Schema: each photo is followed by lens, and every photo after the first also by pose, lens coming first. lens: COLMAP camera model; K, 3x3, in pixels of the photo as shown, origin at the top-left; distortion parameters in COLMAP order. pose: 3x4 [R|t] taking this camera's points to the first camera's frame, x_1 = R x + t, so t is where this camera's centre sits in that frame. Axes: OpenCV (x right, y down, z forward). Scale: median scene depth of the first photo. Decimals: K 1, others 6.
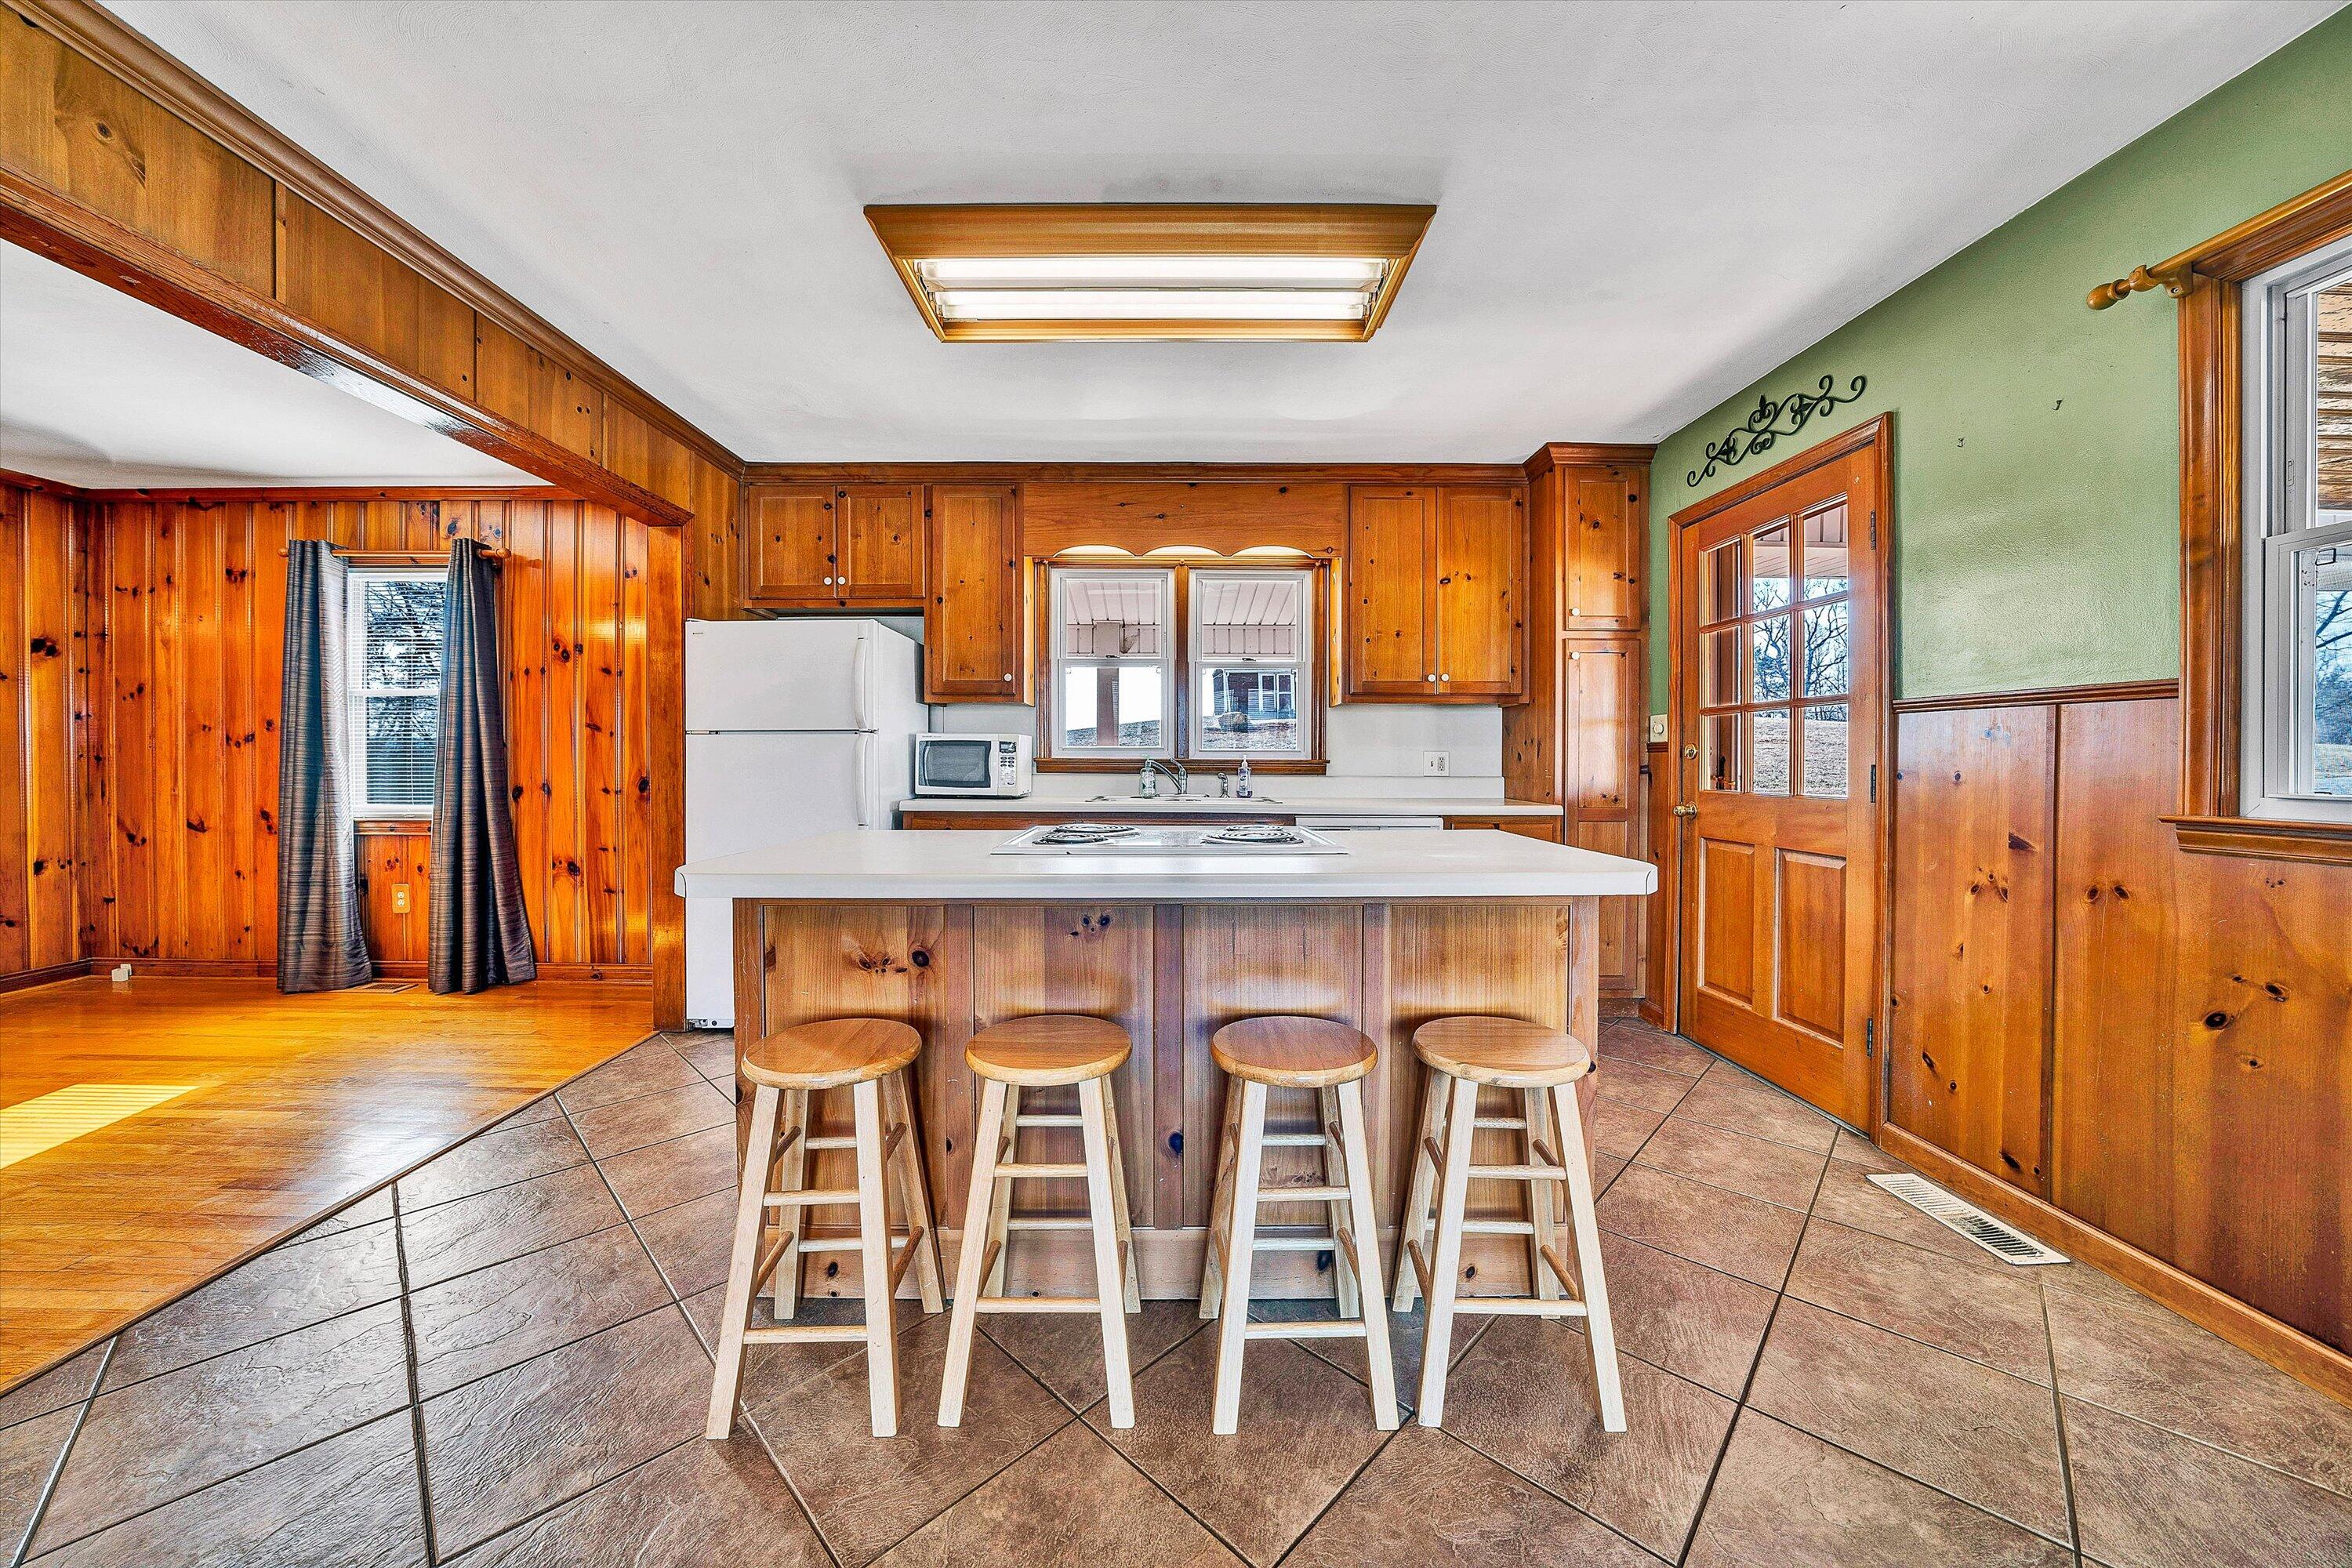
lens RADIAL K [[818.9, 0, 1169.0], [0, 818.9, 769.1], [0, 0, 1]] dist [-0.029838, 0.003405]
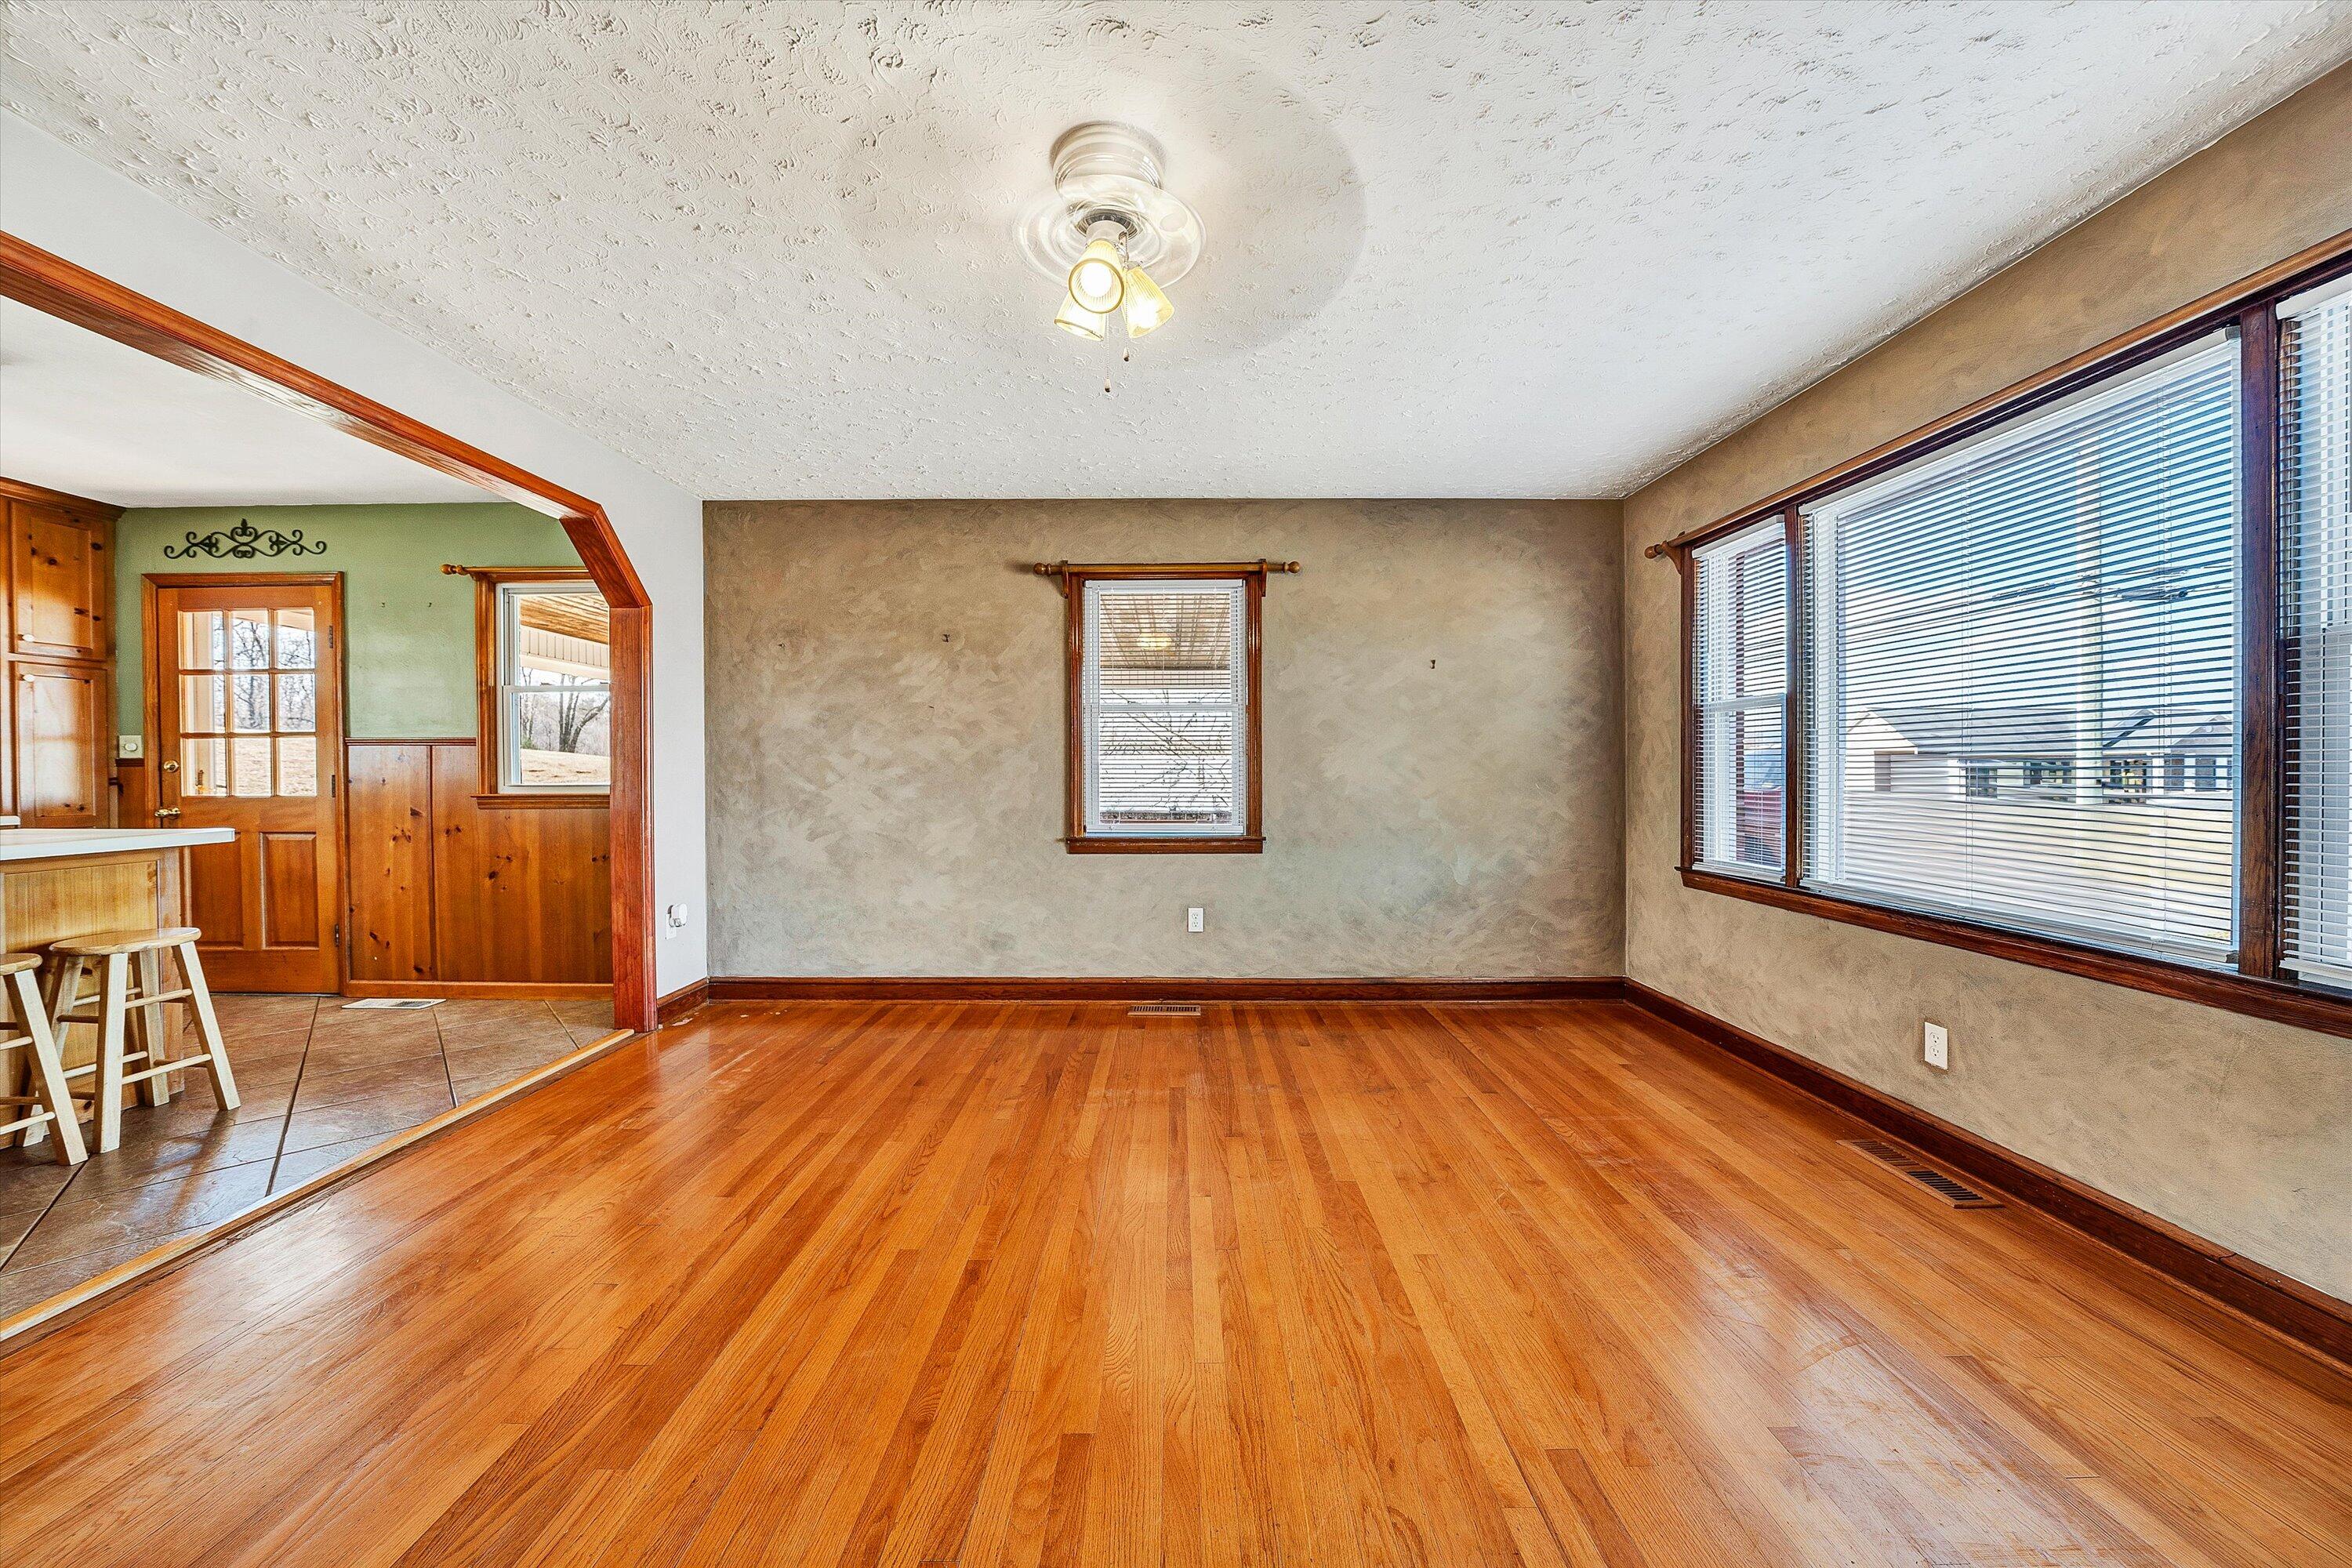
lens RADIAL K [[814.0, 0, 1172.0], [0, 814.0, 775.5], [0, 0, 1]] dist [-0.025700, 0.003780]
pose [[0.005663, -0.012183, 0.999910, -0.624919], [0.015267, 0.999810, 0.012095, 0.001994], [-0.999867, 0.015197, 0.005848, -0.618703]]
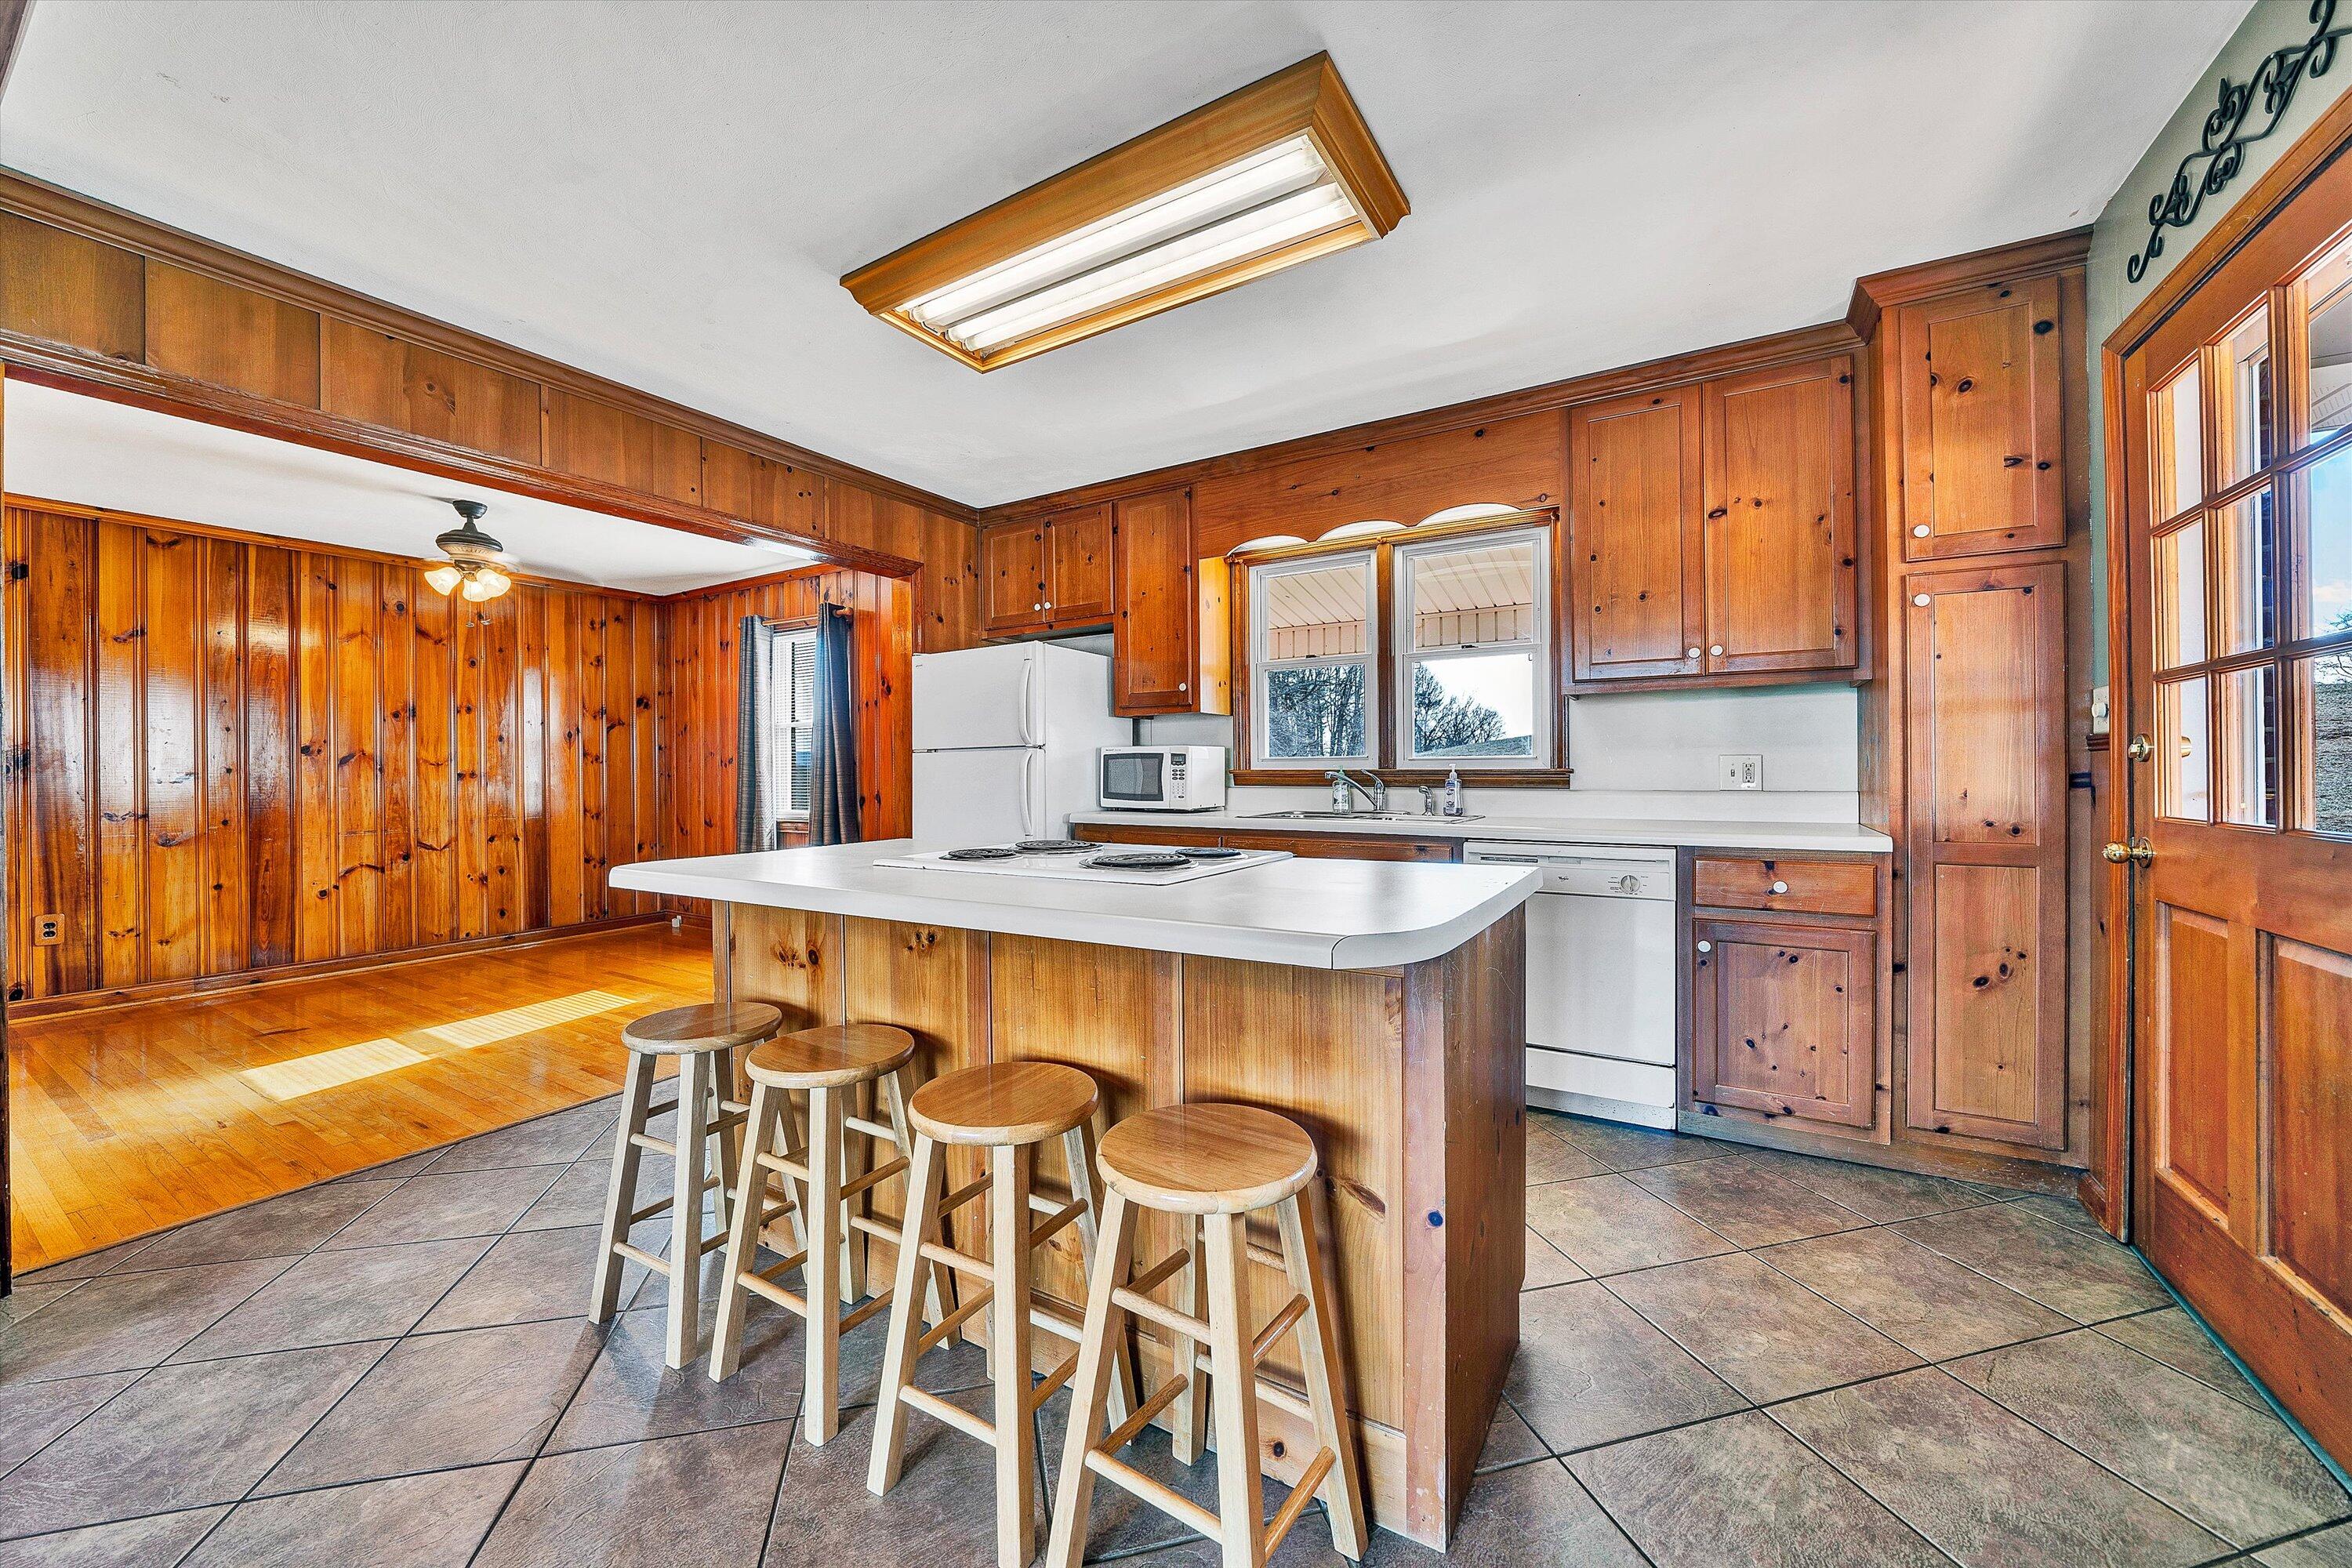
lens RADIAL K [[869.0, 0, 1171.8], [0, 869.0, 773.7], [0, 0, 1]] dist [-0.023756, 0.004092]
pose [[0.850366, -0.007229, -0.526141, 0.405700], [0.003568, 0.999962, -0.007973, -0.001999], [0.526179, 0.004903, 0.850360, 0.147429]]
